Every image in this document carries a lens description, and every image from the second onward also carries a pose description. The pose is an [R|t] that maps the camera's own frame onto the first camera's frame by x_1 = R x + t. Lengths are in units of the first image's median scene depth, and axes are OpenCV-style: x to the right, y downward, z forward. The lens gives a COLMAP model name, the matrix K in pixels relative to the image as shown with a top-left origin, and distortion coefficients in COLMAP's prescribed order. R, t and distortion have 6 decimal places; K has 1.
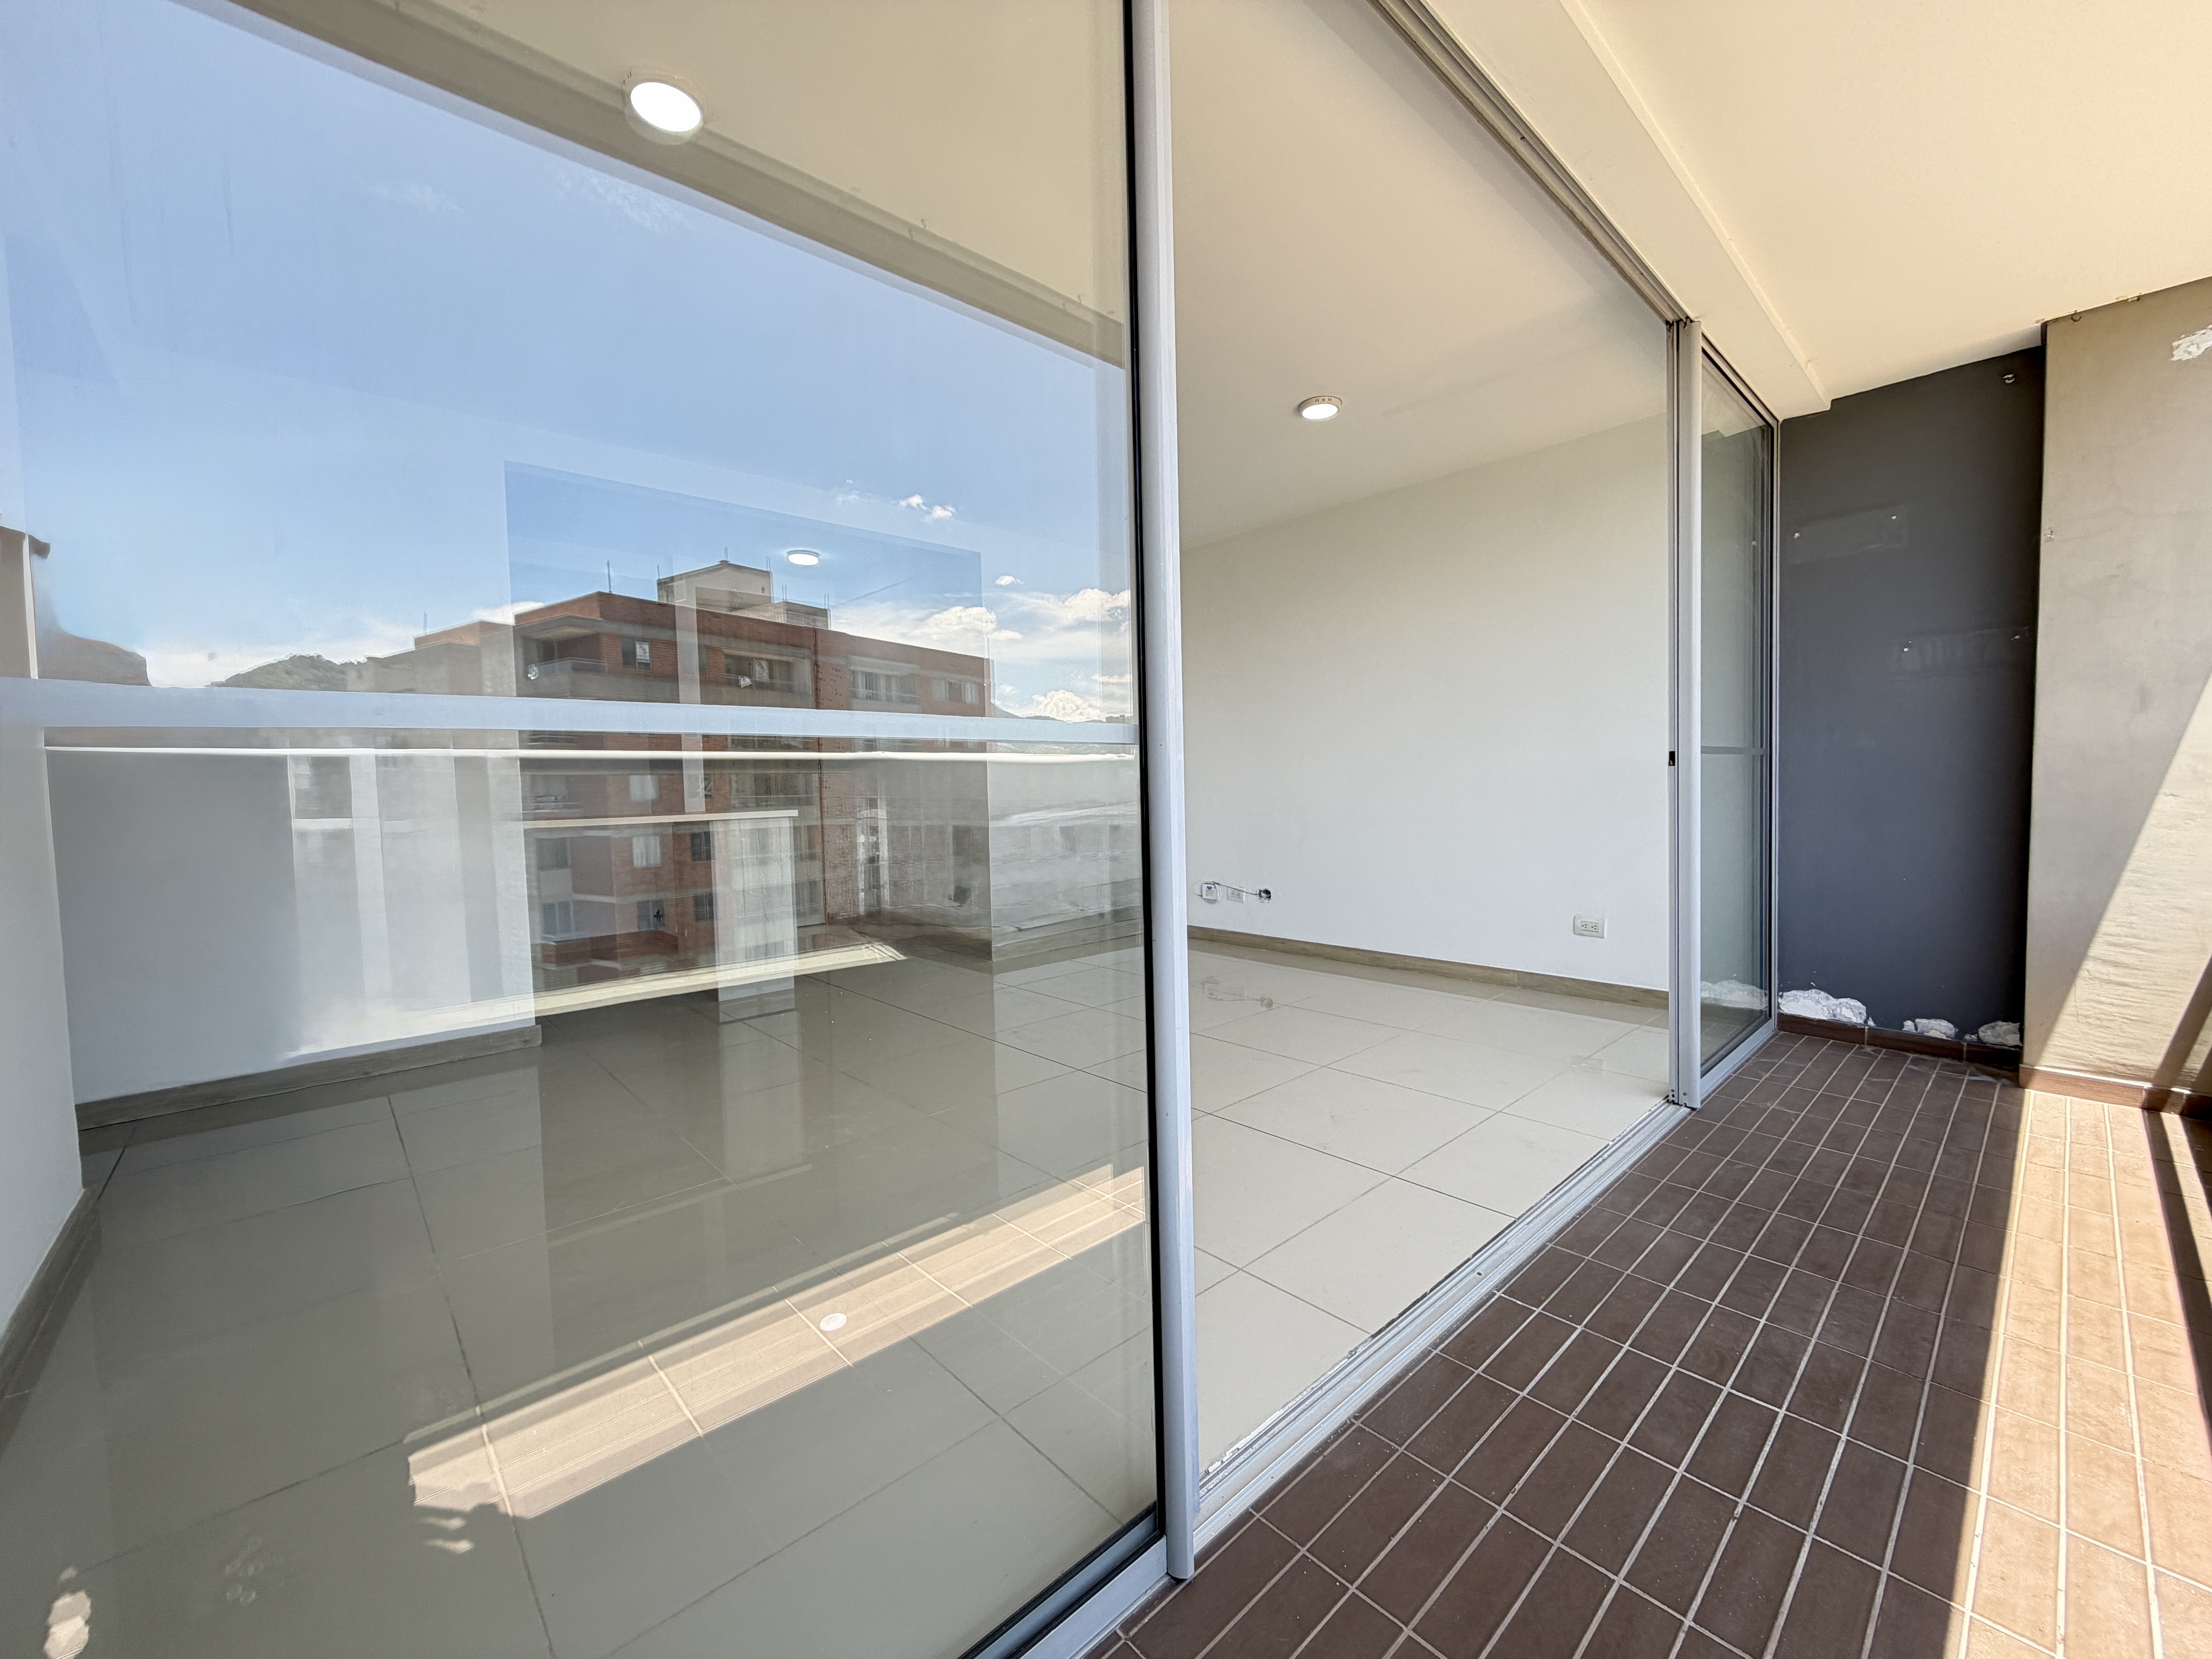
lens RADIAL K [[882.3, 0, 1098.3], [0, 882.3, 827.9], [0, 0, 1]] dist [-0.000088, 0.000570]
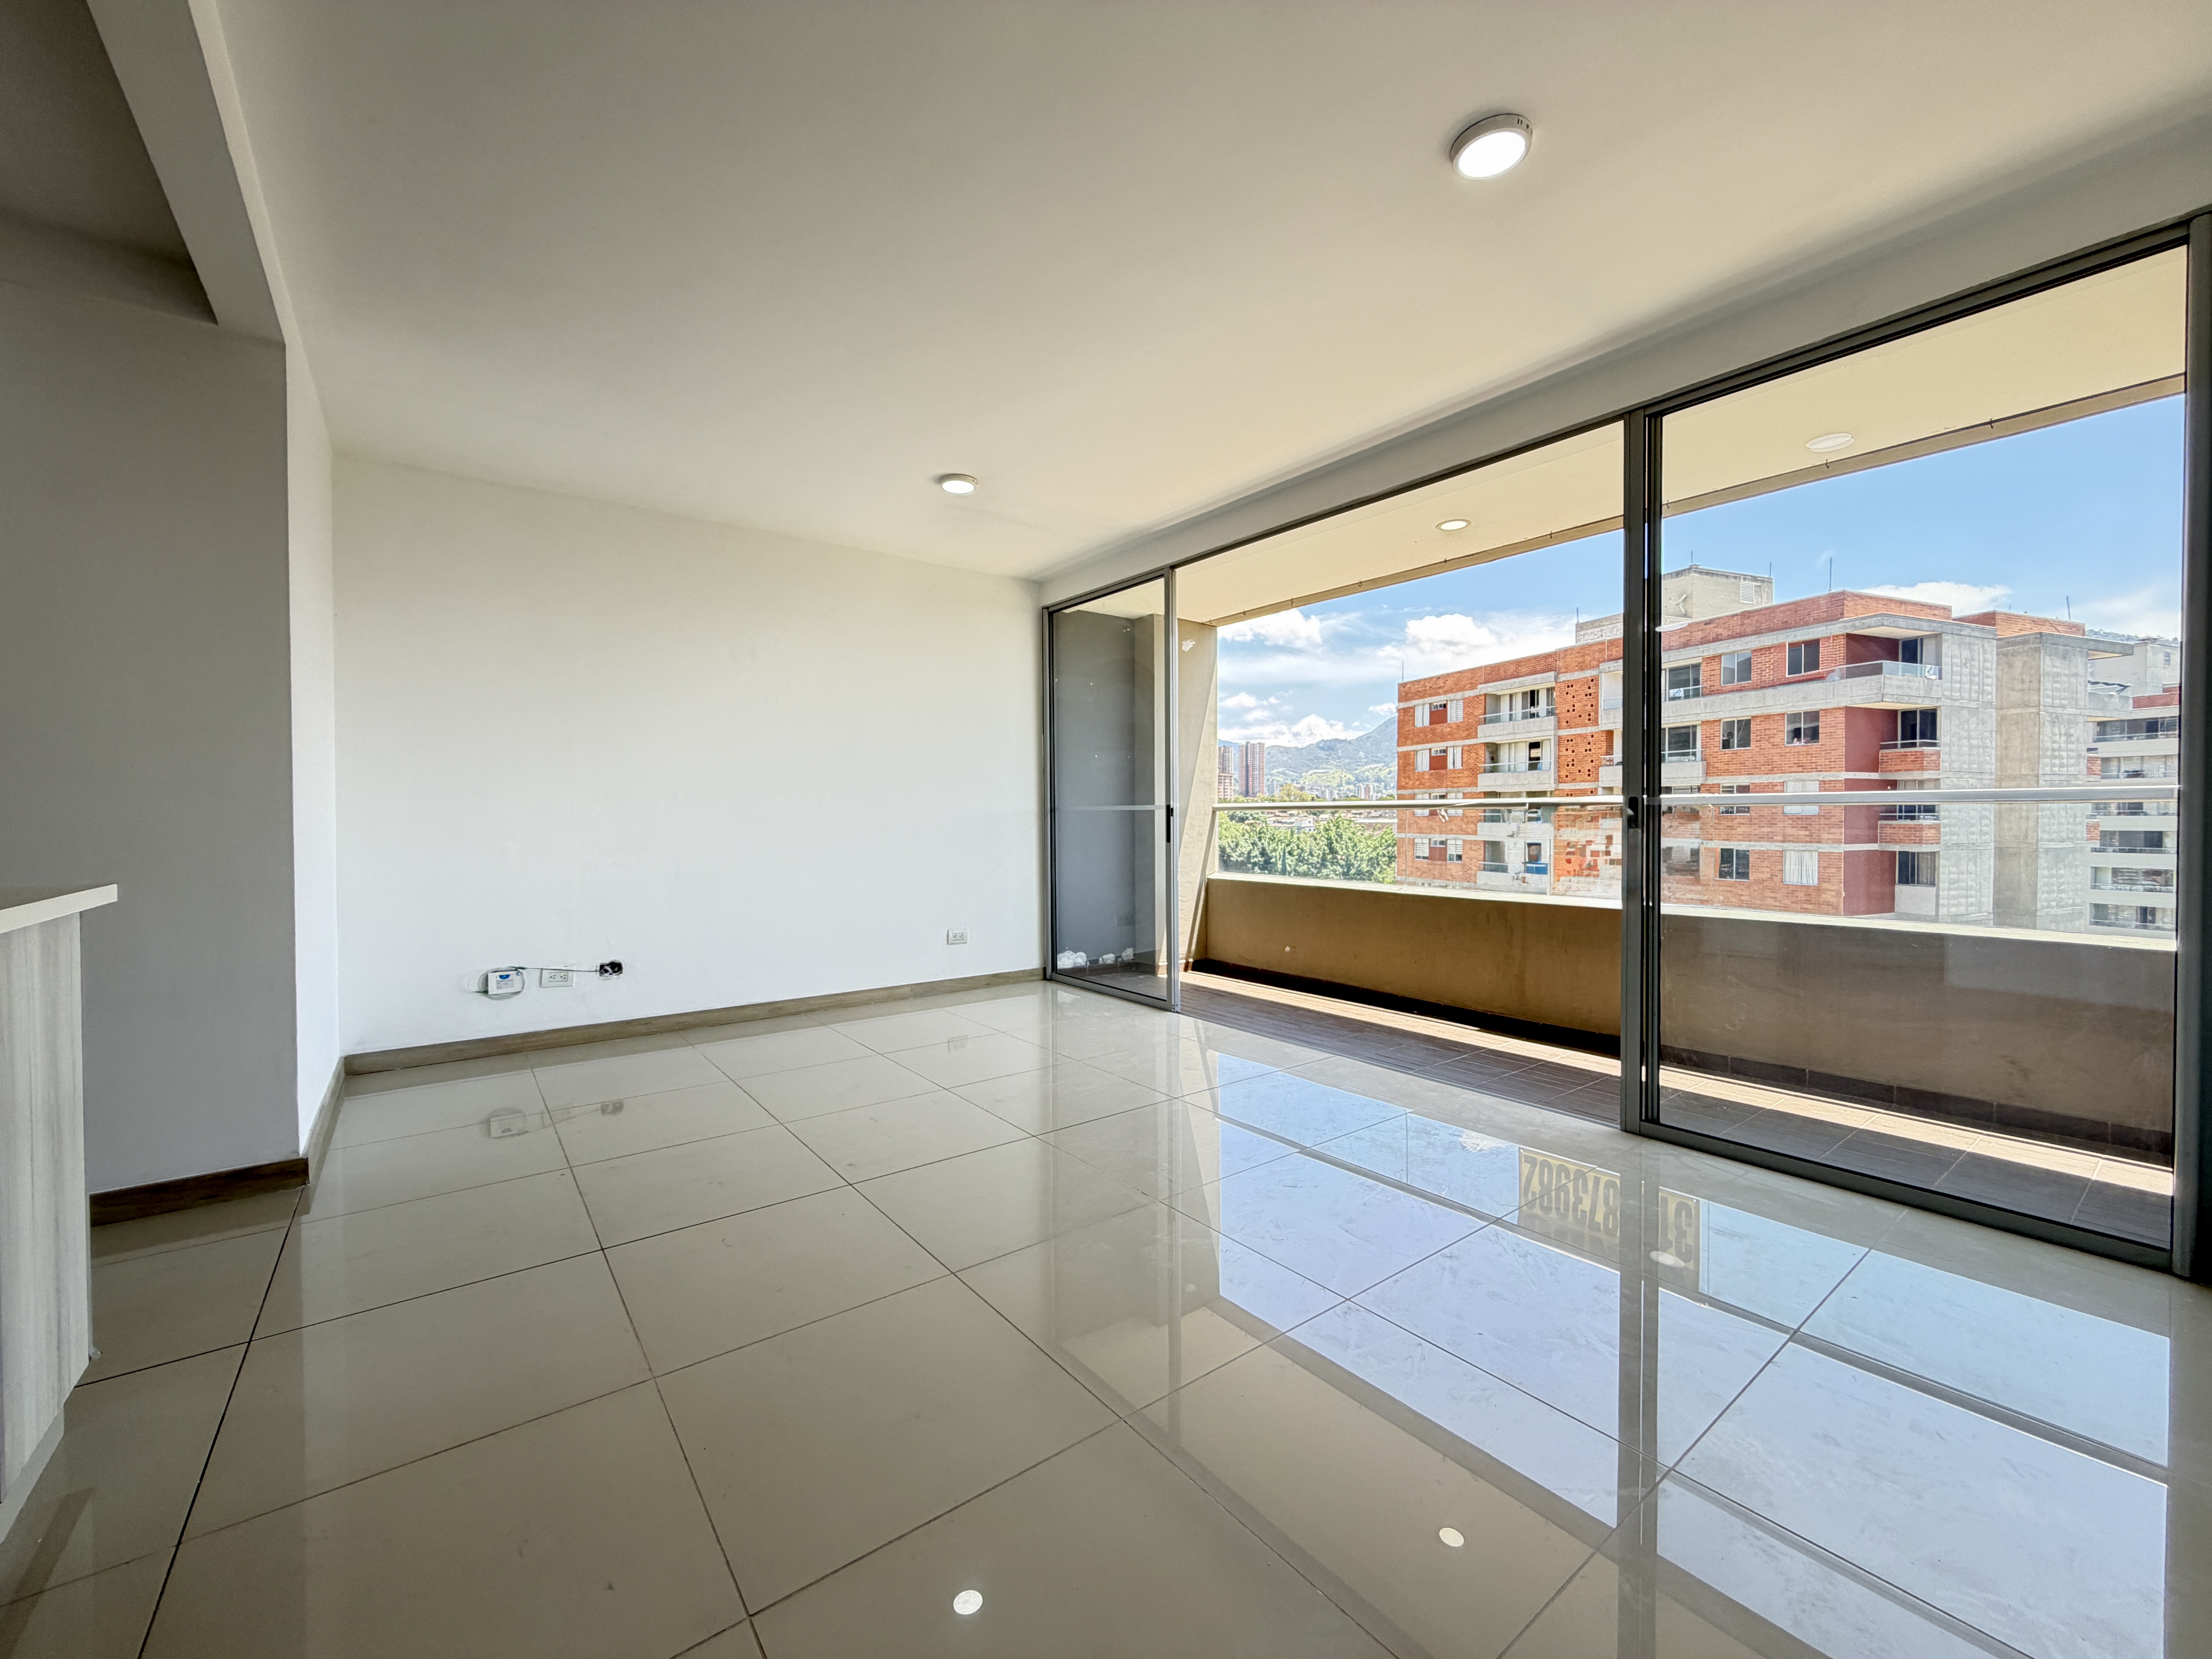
lens RADIAL K [[882.3, 0, 1098.3], [0, 882.3, 827.9], [0, 0, 1]] dist [-0.000088, 0.000570]
pose [[0.075911, 0.011108, 0.997053, -1.384064], [0.050419, 0.998616, -0.014964, -0.038027], [-0.995839, 0.051406, 0.075246, 1.263112]]
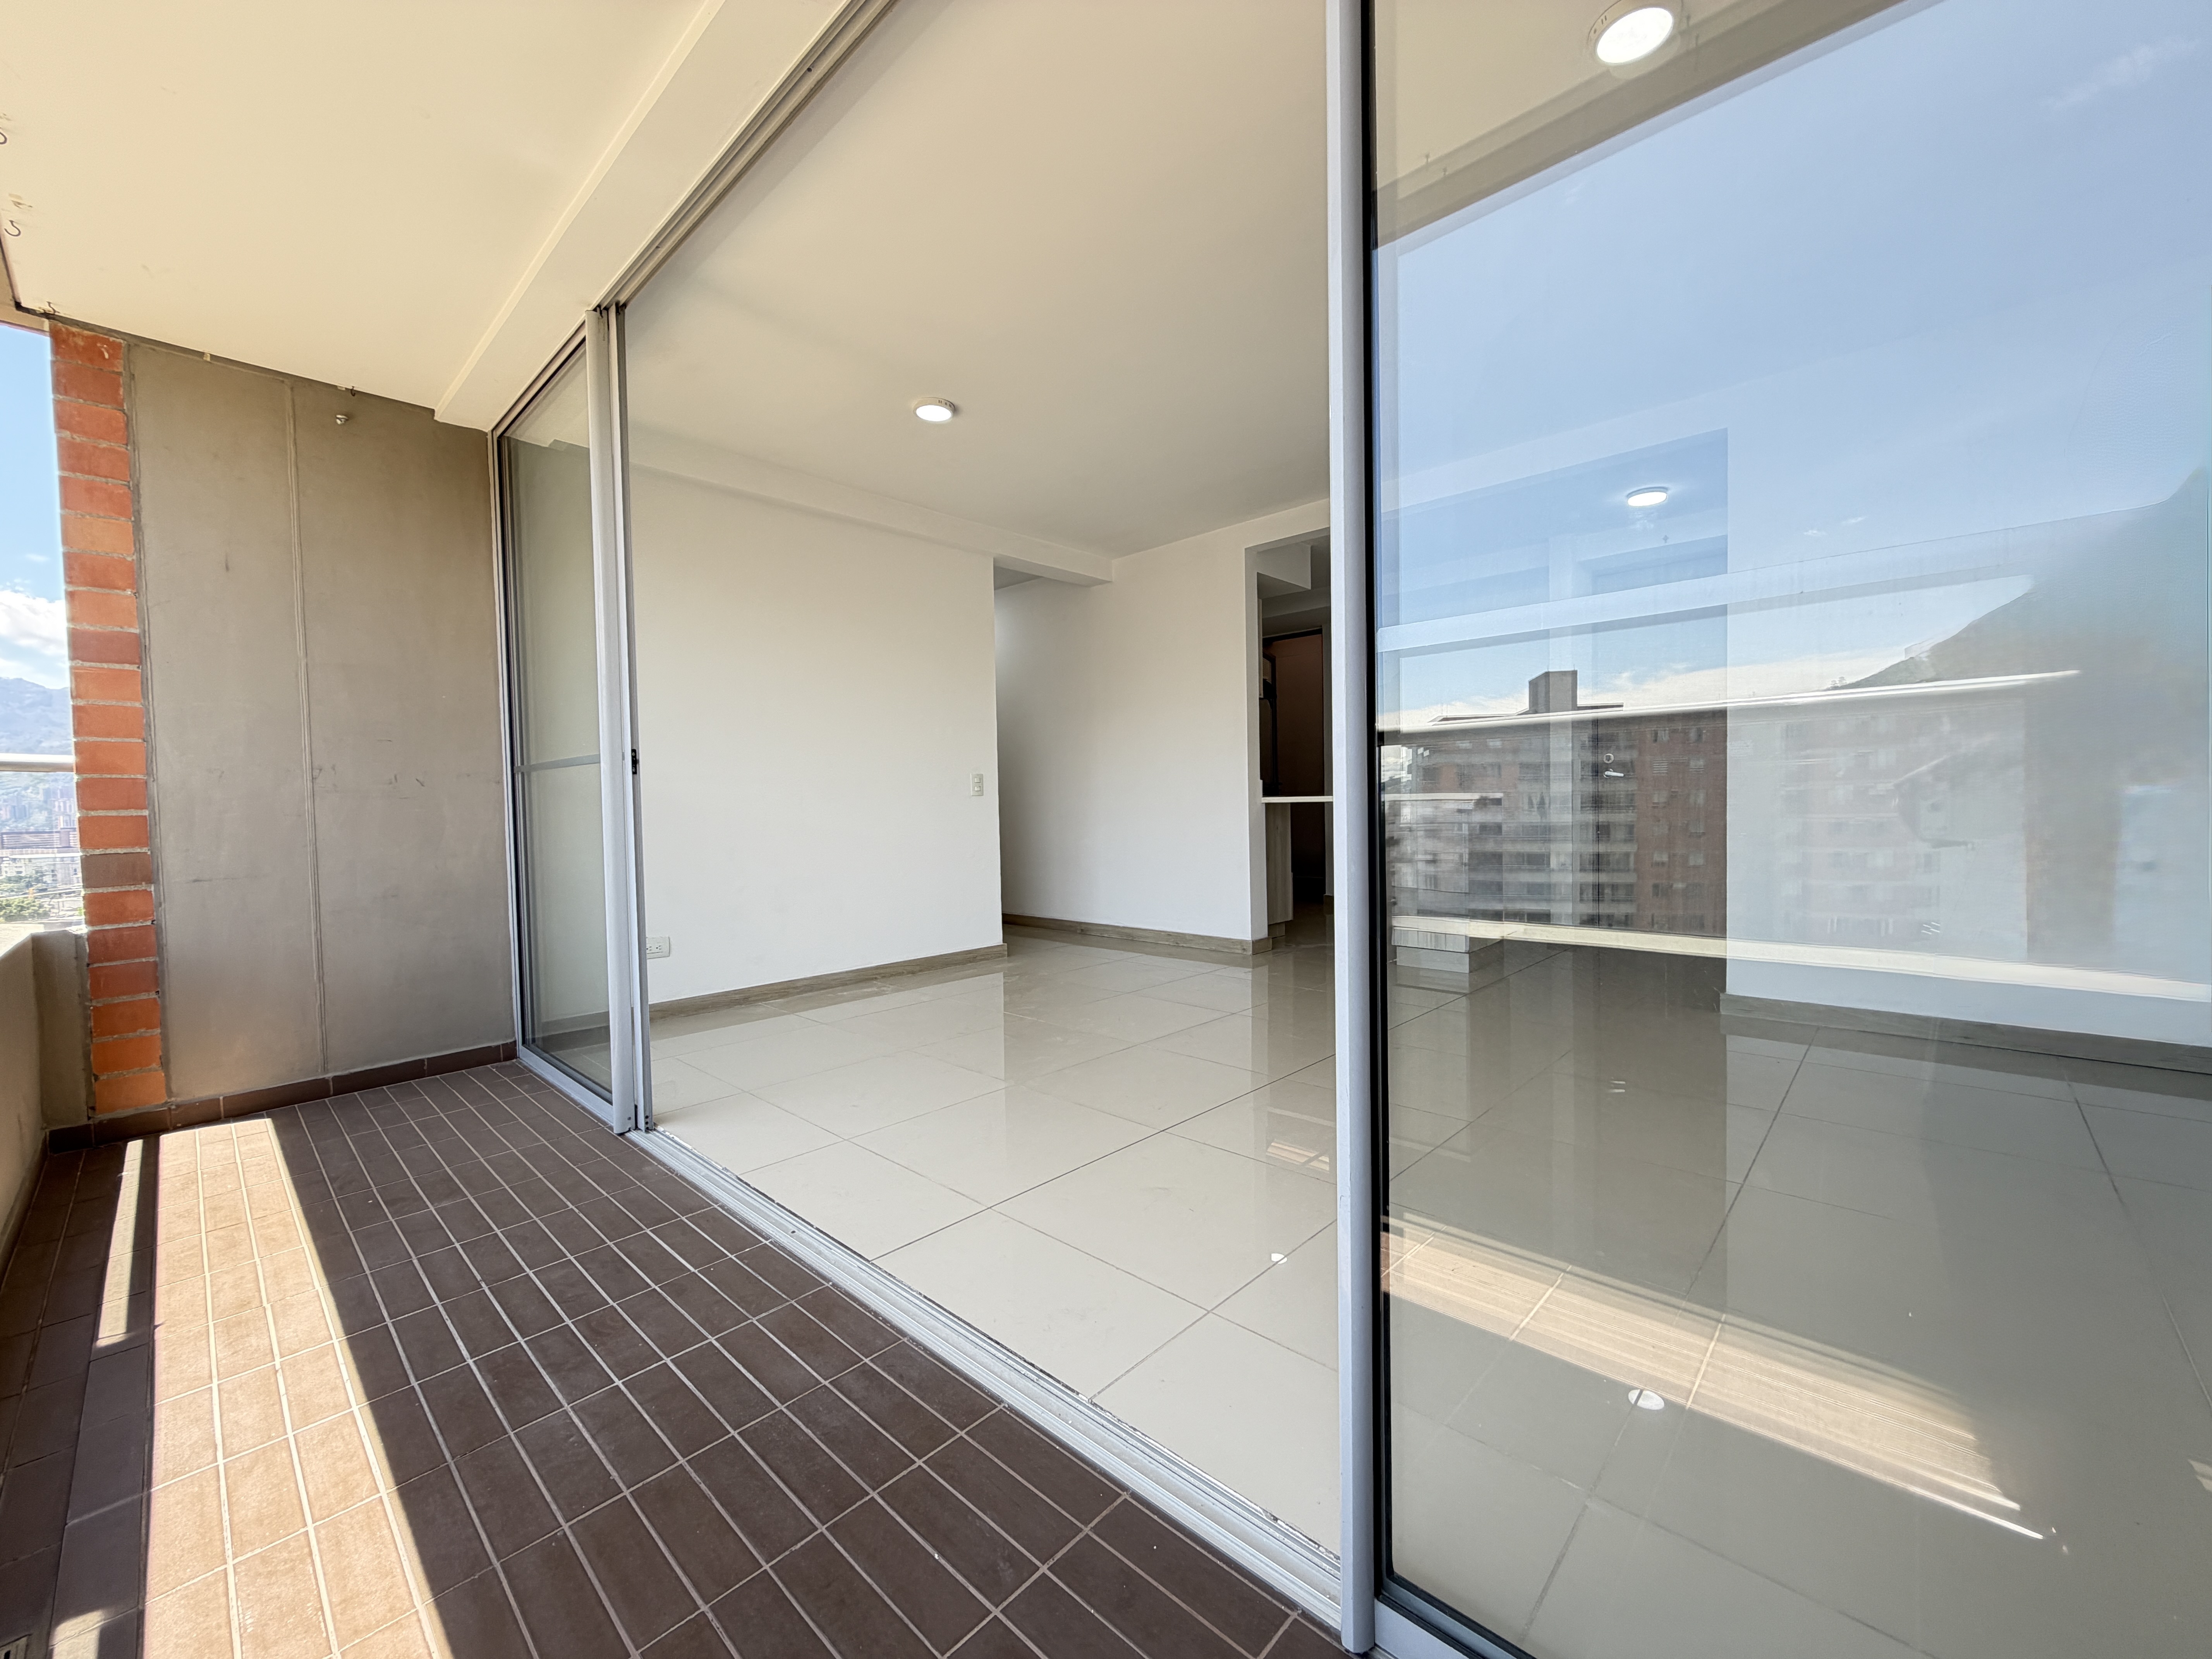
lens RADIAL K [[882.3, 0, 1098.3], [0, 882.3, 827.9], [0, 0, 1]] dist [-0.000088, 0.000570]
pose [[0.075252, 0.052736, -0.995769, 1.282423], [-0.030891, 0.998245, 0.050532, -0.038103], [0.996686, 0.026957, 0.076749, 1.094371]]
